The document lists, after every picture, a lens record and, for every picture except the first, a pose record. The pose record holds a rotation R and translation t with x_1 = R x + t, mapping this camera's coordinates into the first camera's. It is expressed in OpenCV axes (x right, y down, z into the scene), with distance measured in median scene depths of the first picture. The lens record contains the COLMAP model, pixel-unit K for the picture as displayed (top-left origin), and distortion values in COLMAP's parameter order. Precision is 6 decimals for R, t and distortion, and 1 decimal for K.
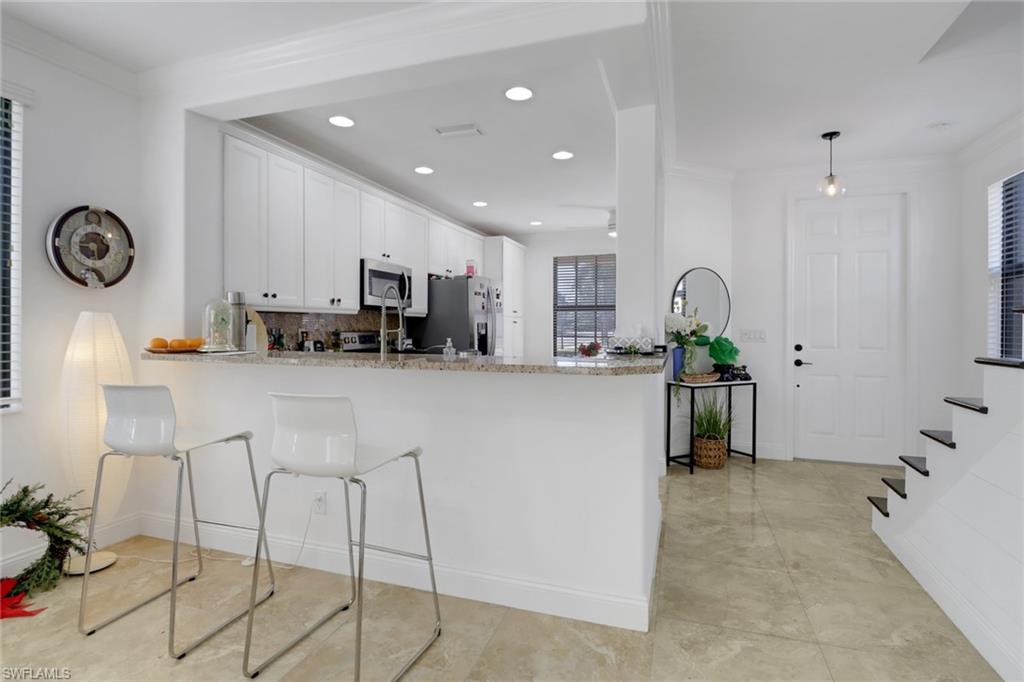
lens RADIAL K [[474.7, 0, 517.4], [0, 474.7, 332.8], [0, 0, 1]] dist [-0.015717, -0.002434]
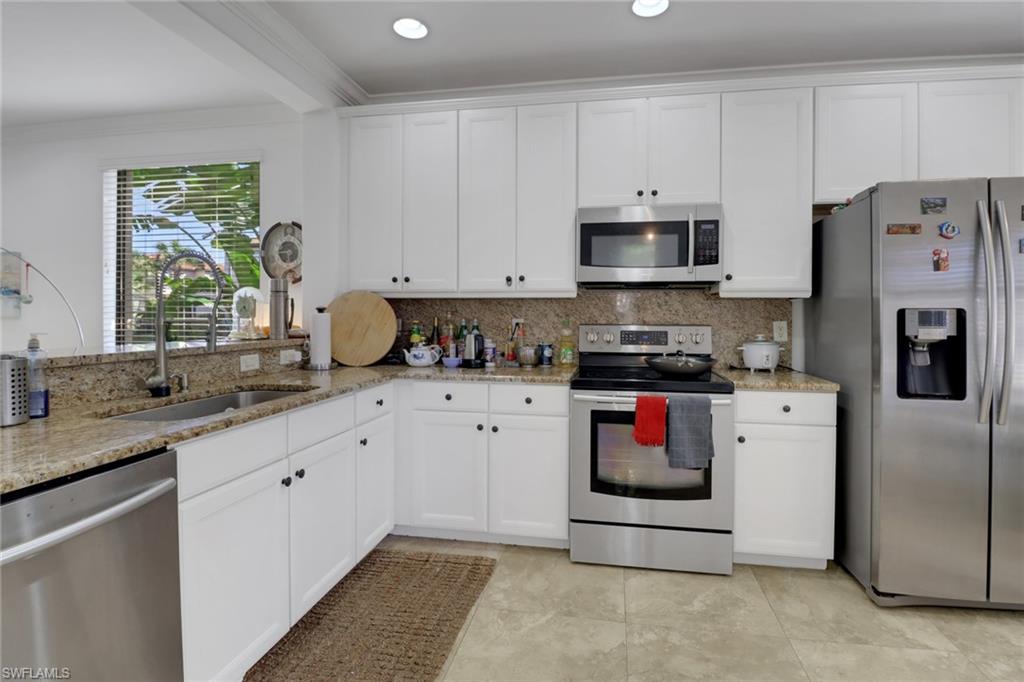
lens RADIAL K [[474.7, 0, 530.6], [0, 474.7, 320.3], [0, 0, 1]] dist [-0.015717, -0.002434]
pose [[0.163902, 0.009828, -0.986428, 0.333269], [-0.021154, 0.999755, 0.006445, -0.013260], [0.986250, 0.019811, 0.164070, 0.971581]]
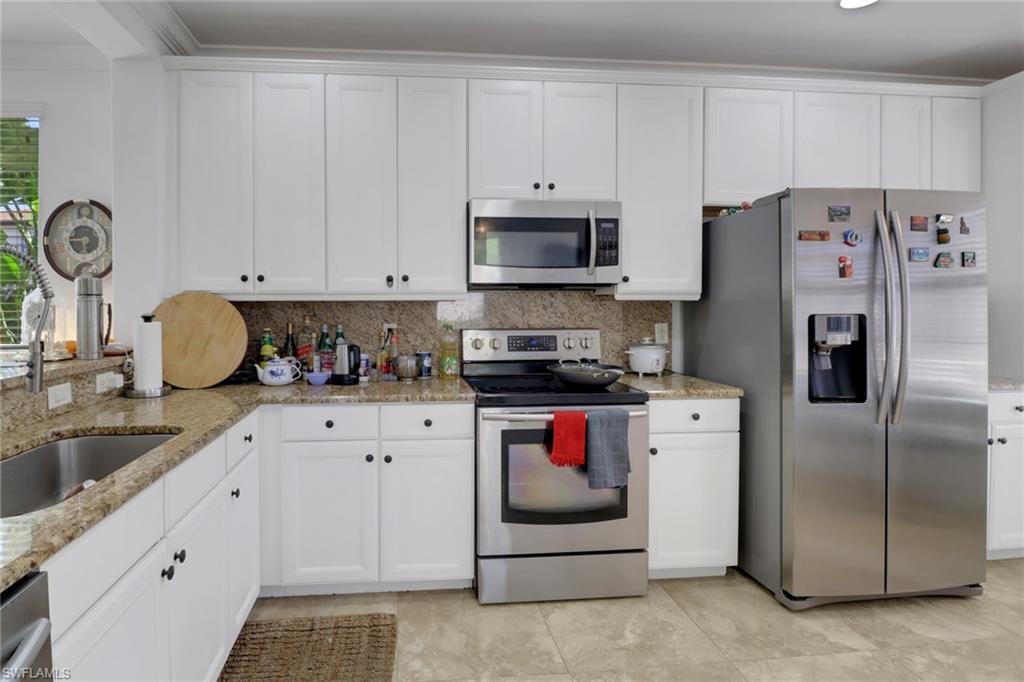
lens RADIAL K [[499.3, 0, 432.7], [0, 499.3, 313.6], [0, 0, 1]] dist [-0.014487, -0.000532]
pose [[0.388967, 0.010914, -0.921187, 0.229695], [-0.012877, 0.999897, 0.006409, -0.031167], [0.921162, 0.009369, 0.389067, 0.851745]]
